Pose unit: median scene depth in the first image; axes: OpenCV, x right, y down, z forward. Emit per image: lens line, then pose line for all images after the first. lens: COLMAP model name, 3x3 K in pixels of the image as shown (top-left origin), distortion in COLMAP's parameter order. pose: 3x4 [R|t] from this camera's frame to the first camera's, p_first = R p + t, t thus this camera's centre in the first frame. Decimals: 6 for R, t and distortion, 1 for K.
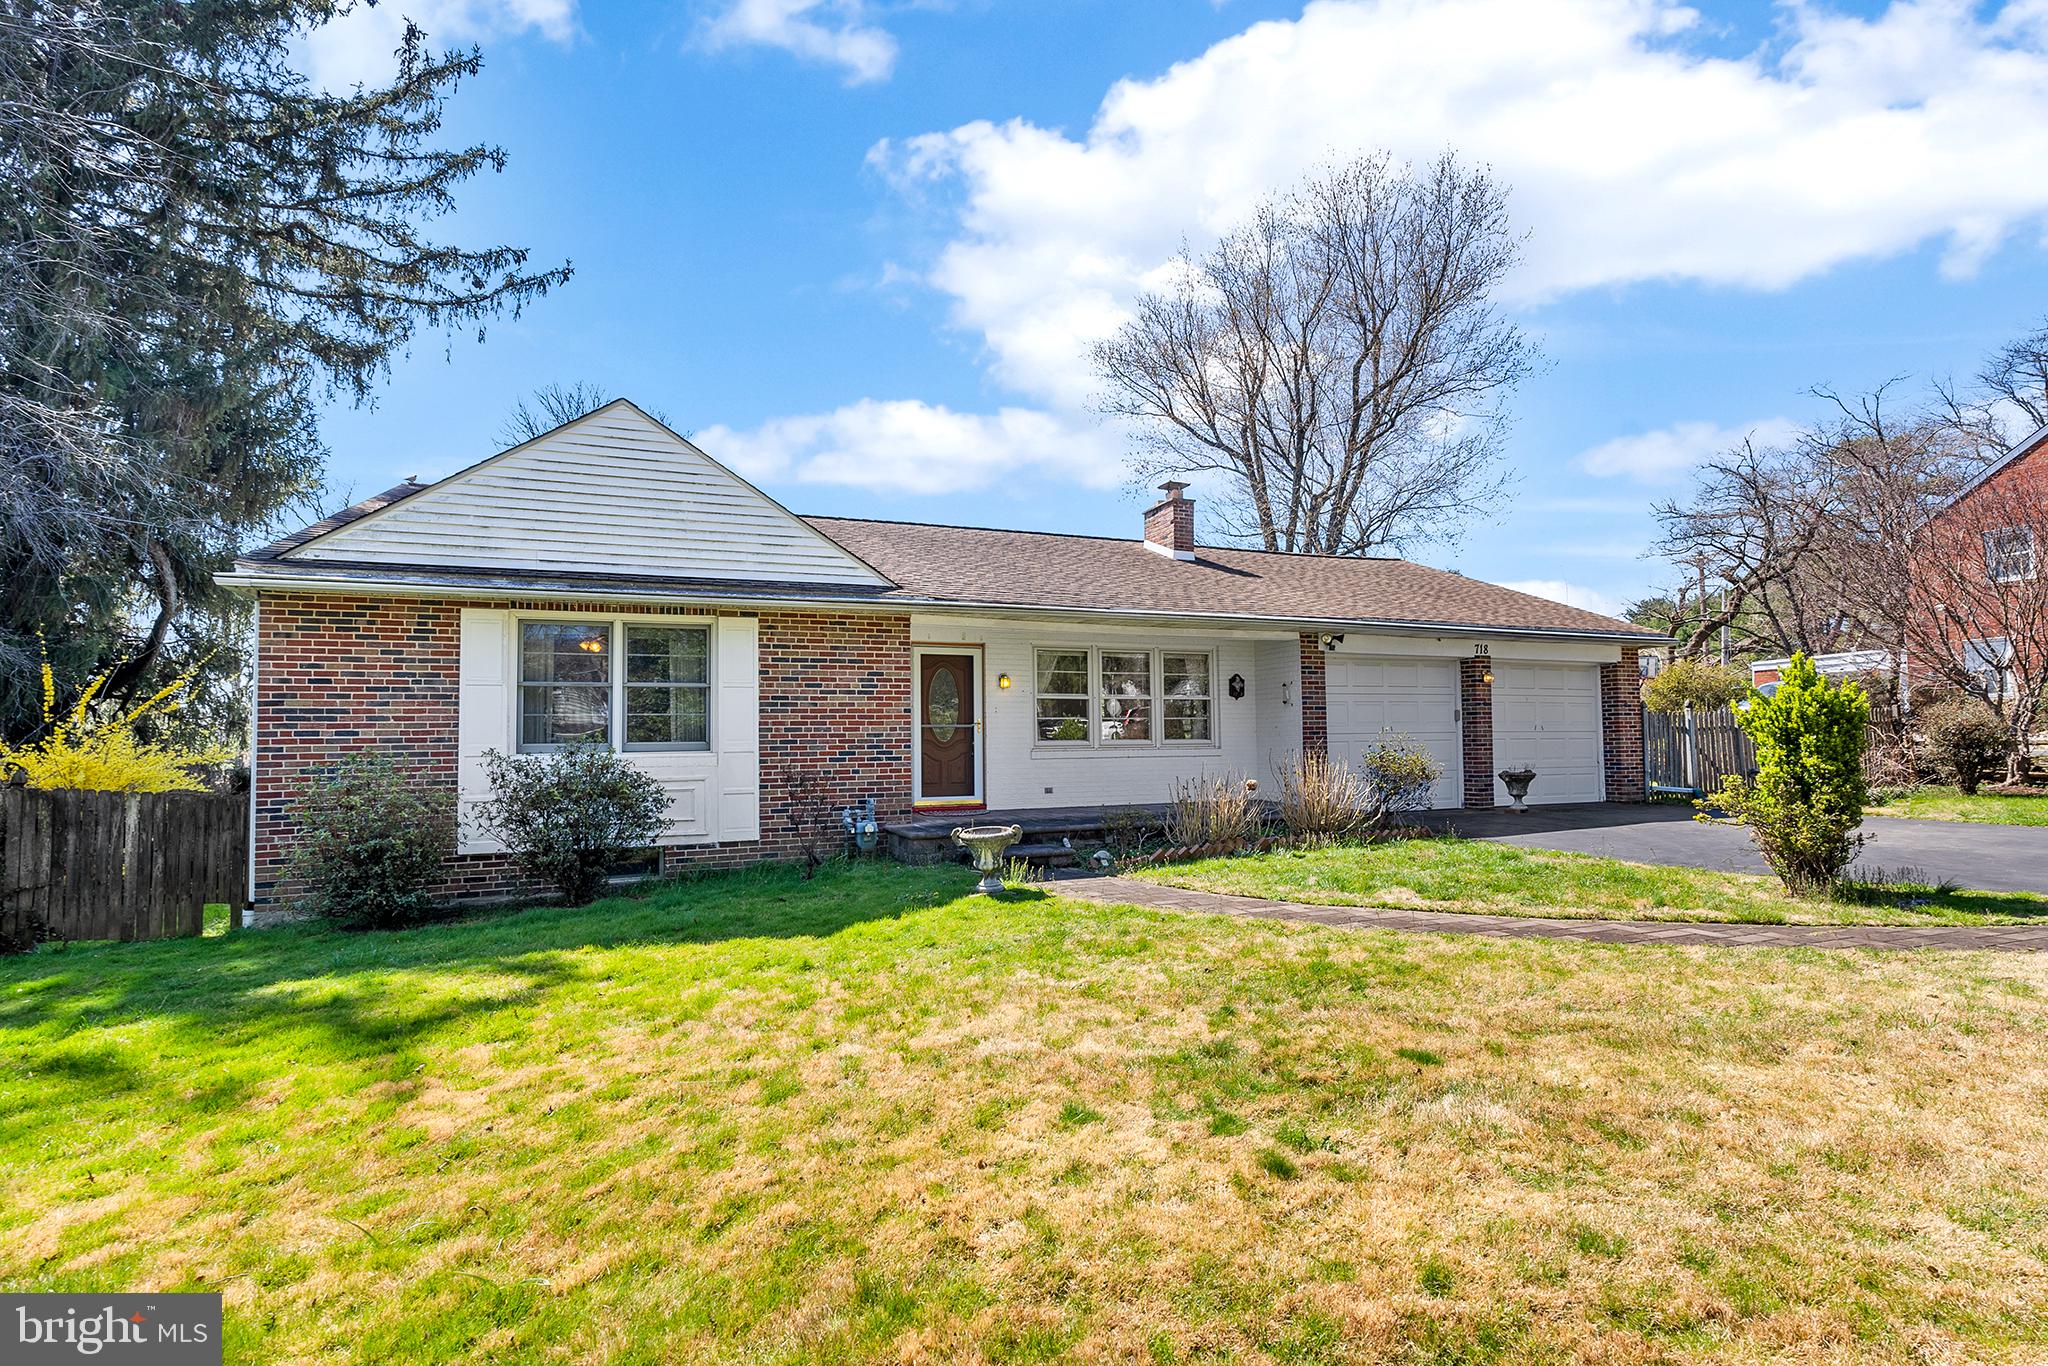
lens RADIAL K [[944.2, 0, 1020.3], [0, 944.2, 681.5], [0, 0, 1]] dist [-0.006105, -0.000784]
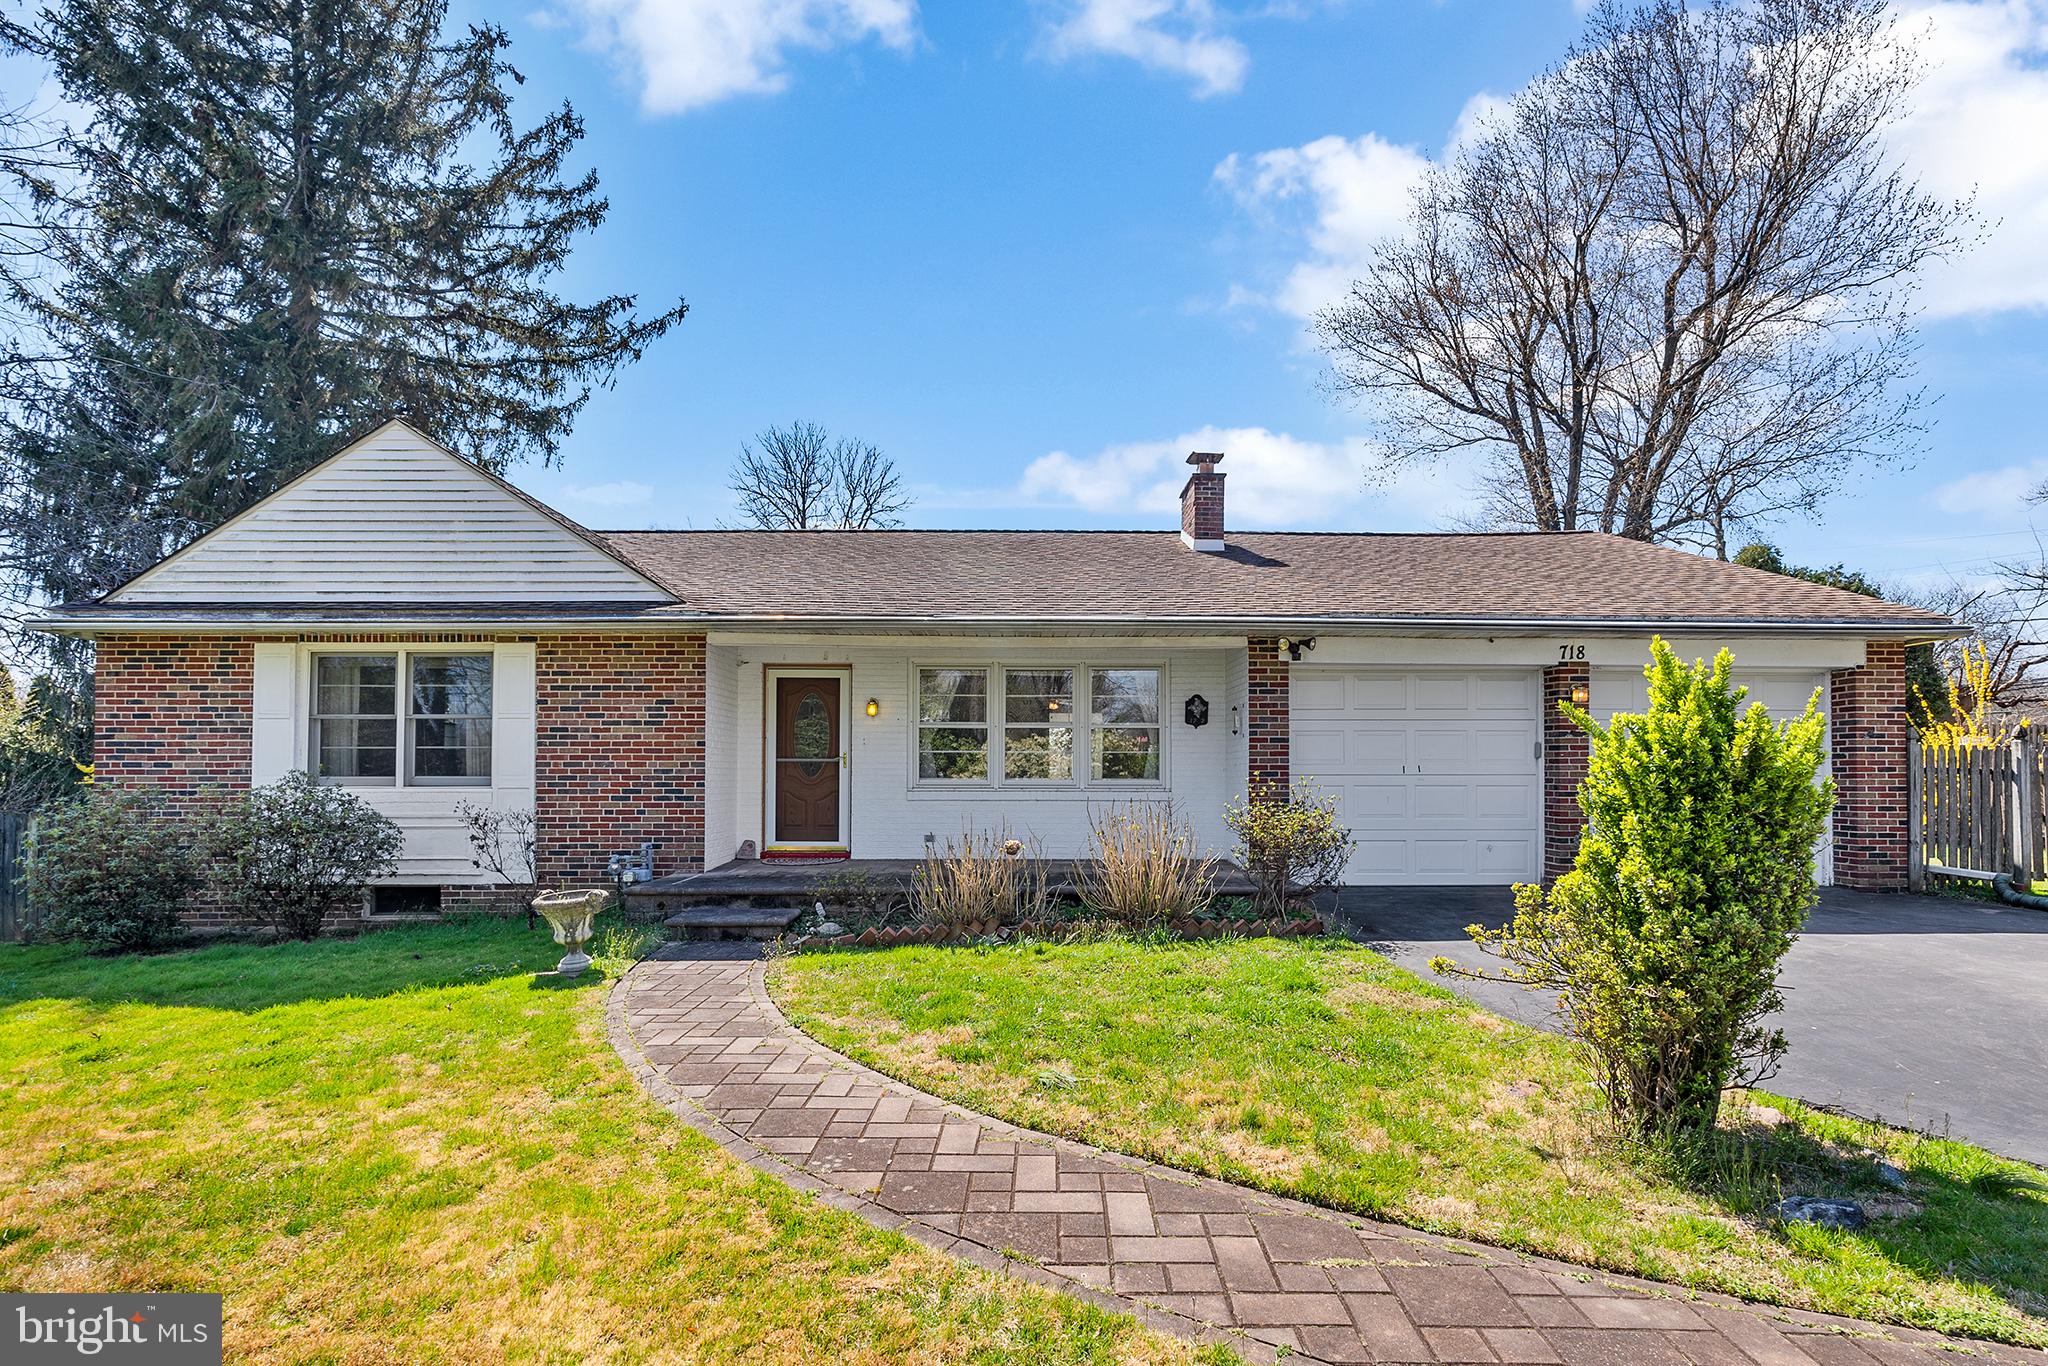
lens RADIAL K [[944.2, 0, 1043.8], [0, 944.2, 742.9], [0, 0, 1]] dist [-0.006105, -0.000784]
pose [[0.932701, 0.003326, -0.360634, 0.497140], [0.011215, 0.999206, 0.038222, 0.000665], [0.360475, -0.039694, 0.931924, 0.308540]]
